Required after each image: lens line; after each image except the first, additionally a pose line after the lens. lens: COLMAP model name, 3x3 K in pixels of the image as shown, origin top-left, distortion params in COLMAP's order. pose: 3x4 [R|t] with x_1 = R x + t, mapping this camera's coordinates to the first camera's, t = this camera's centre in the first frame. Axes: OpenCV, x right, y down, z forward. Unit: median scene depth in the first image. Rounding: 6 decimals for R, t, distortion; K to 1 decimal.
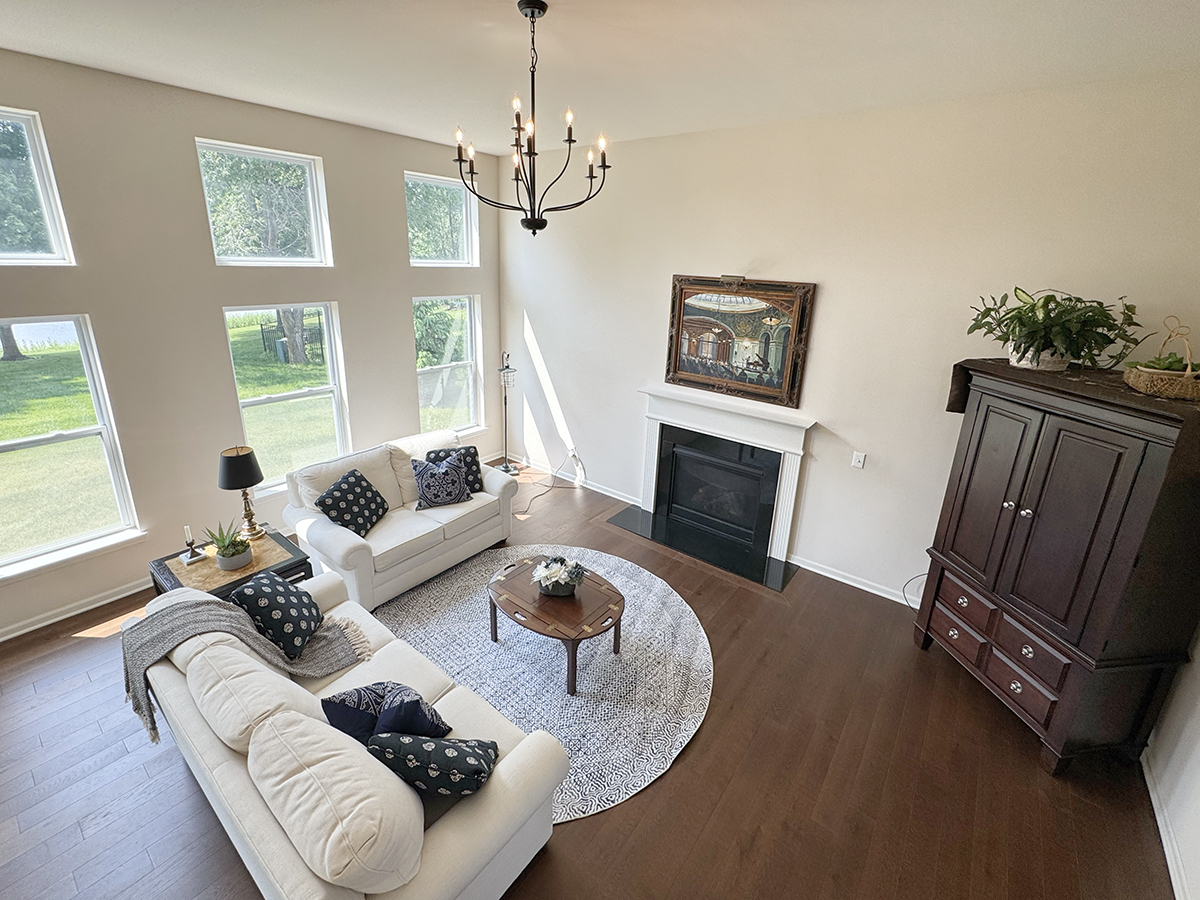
lens RADIAL K [[523.0, 0, 599.9], [0, 523.0, 407.9], [0, 0, 1]] dist [0.000776, 0.000169]
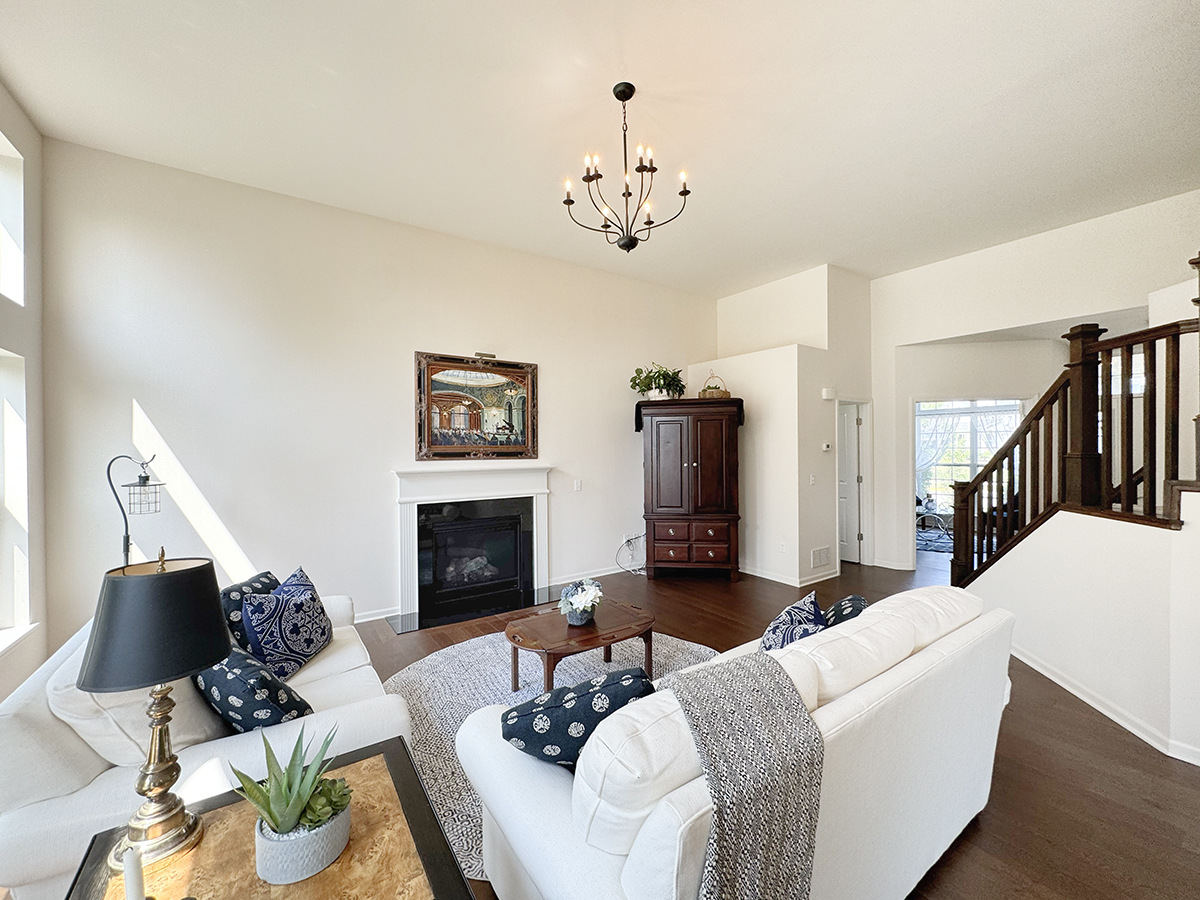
lens RADIAL K [[476.9, 0, 600.0], [0, 476.9, 450.0], [0, 0, 1]] dist [-0.001327, -0.000060]
pose [[0.306654, -0.044248, 0.950792, -0.692765], [0.288627, 0.956208, -0.048590, 0.083345], [-0.907005, 0.289324, 0.305996, 0.483663]]
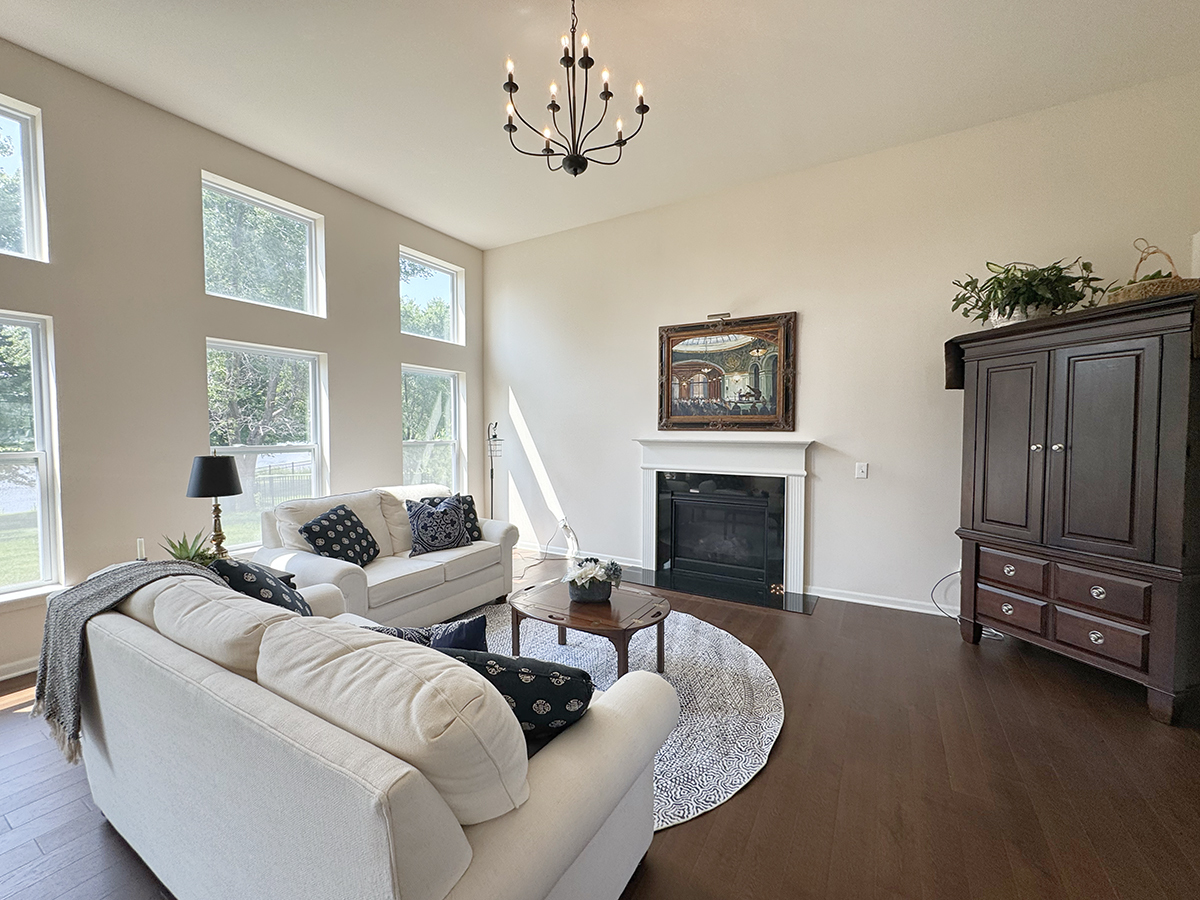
lens RADIAL K [[490.0, 0, 600.0], [0, 490.0, 450.0], [0, 0, 1]] dist [-0.000351, 0.000145]
pose [[0.991742, -0.041635, 0.121299, -0.122180], [0.069644, 0.969063, -0.236784, 0.238636], [-0.107688, 0.243276, 0.963961, 0.112416]]
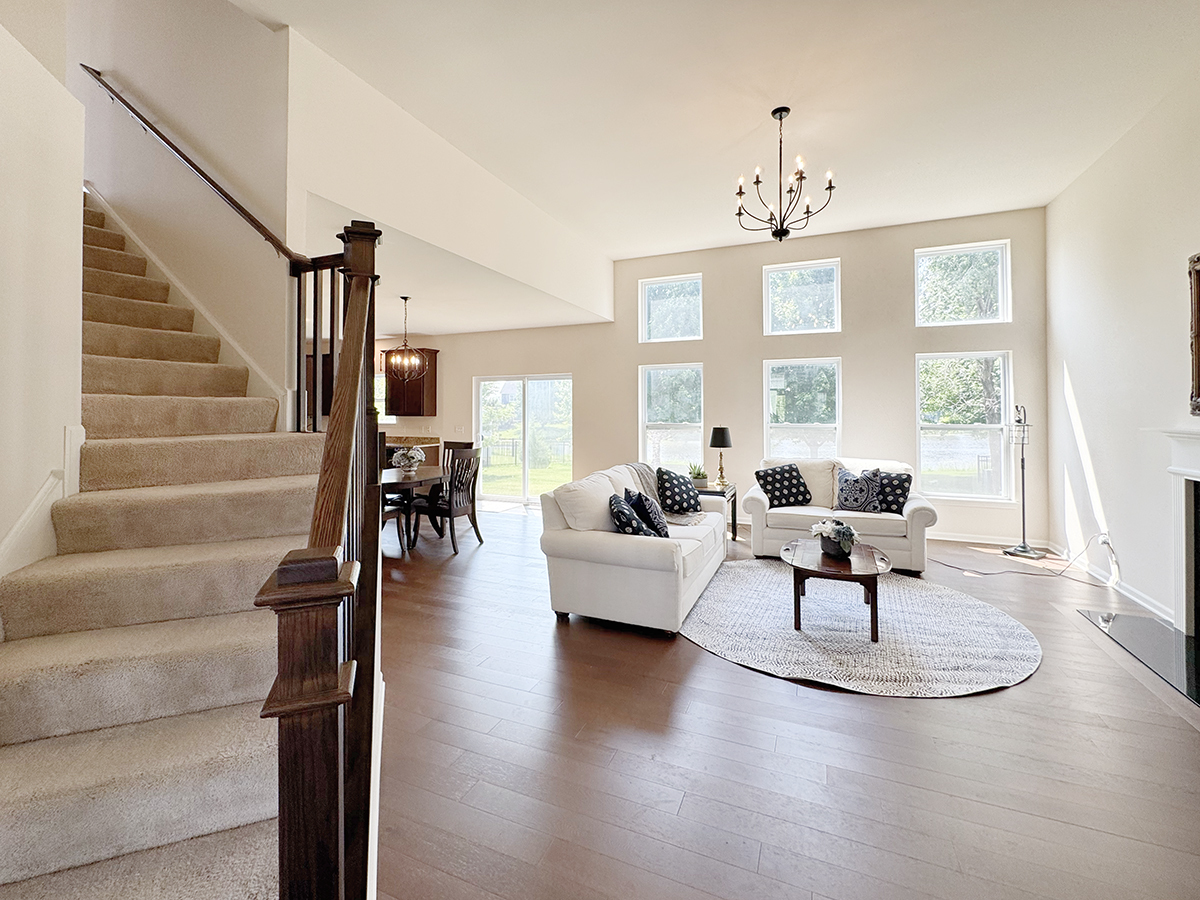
lens RADIAL K [[523.0, 0, 599.9], [0, 523.0, 407.9], [0, 0, 1]] dist [0.000776, 0.000169]
pose [[0.248696, -0.043839, -0.967589, 0.663884], [-0.265503, 0.957626, -0.111628, 0.244501], [0.931482, 0.284659, 0.226519, 0.176841]]
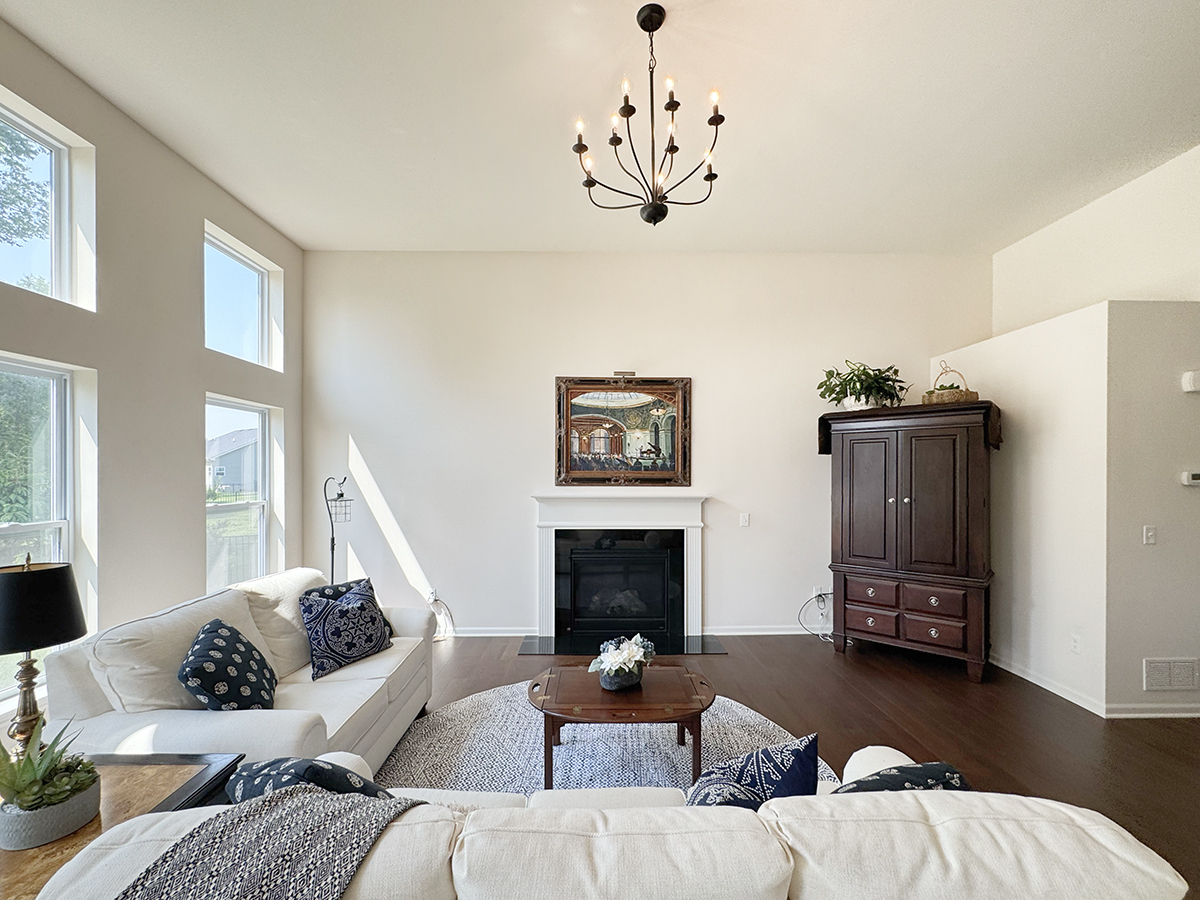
lens RADIAL K [[503.2, 0, 601.4], [0, 503.2, 474.7], [0, 0, 1]] dist [-0.000176, 0.000127]
pose [[0.780489, -0.041177, 0.623812, -0.444725], [0.204571, 0.959716, -0.192602, 0.146759], [-0.590751, 0.277938, 0.757472, 0.278863]]
